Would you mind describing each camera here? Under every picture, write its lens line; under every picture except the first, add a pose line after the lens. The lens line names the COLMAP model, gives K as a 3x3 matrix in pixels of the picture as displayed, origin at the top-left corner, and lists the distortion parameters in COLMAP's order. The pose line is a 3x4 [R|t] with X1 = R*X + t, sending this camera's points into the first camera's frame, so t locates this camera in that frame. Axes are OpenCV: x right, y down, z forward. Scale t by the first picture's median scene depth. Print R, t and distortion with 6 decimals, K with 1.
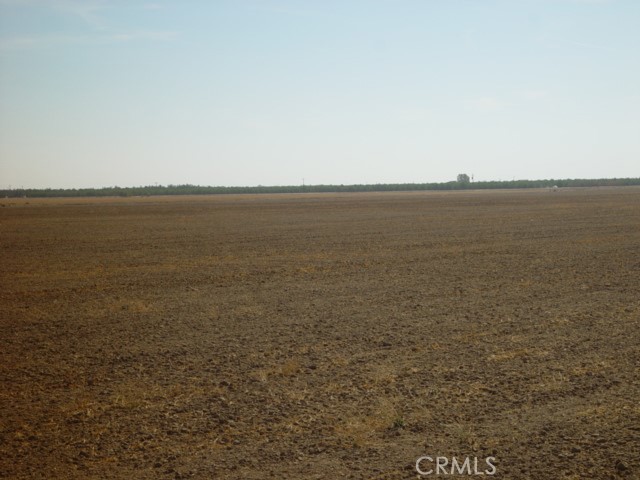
lens RADIAL K [[378.6, 0, 322.3], [0, 378.6, 240.6], [0, 0, 1]] dist [0.019895, 0.000150]
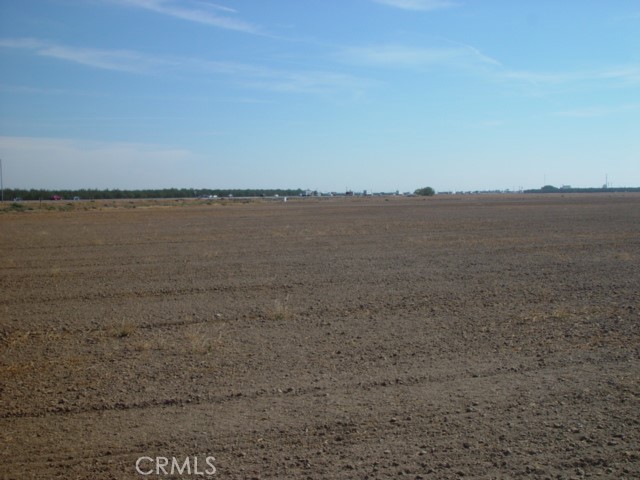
lens RADIAL K [[240.6, 0, 319.0], [0, 240.6, 235.6], [0, 0, 1]] dist [-0.011169, 0.002401]
pose [[0.988488, 0.028974, -0.148497, -5.761596], [-0.023268, 0.998928, 0.040022, 0.209195], [0.149497, -0.036106, 0.988103, -0.802046]]
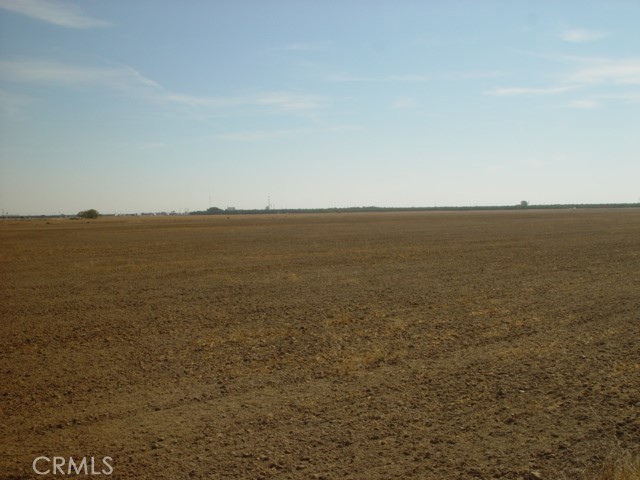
lens RADIAL K [[240.6, 0, 316.5], [0, 240.6, 243.2], [0, 0, 1]] dist [-0.011169, 0.002401]
pose [[0.999299, 0.005657, -0.037019, -0.421014], [-0.005771, 0.999979, -0.002988, 0.024989], [0.037001, 0.003200, 0.999310, -0.118883]]
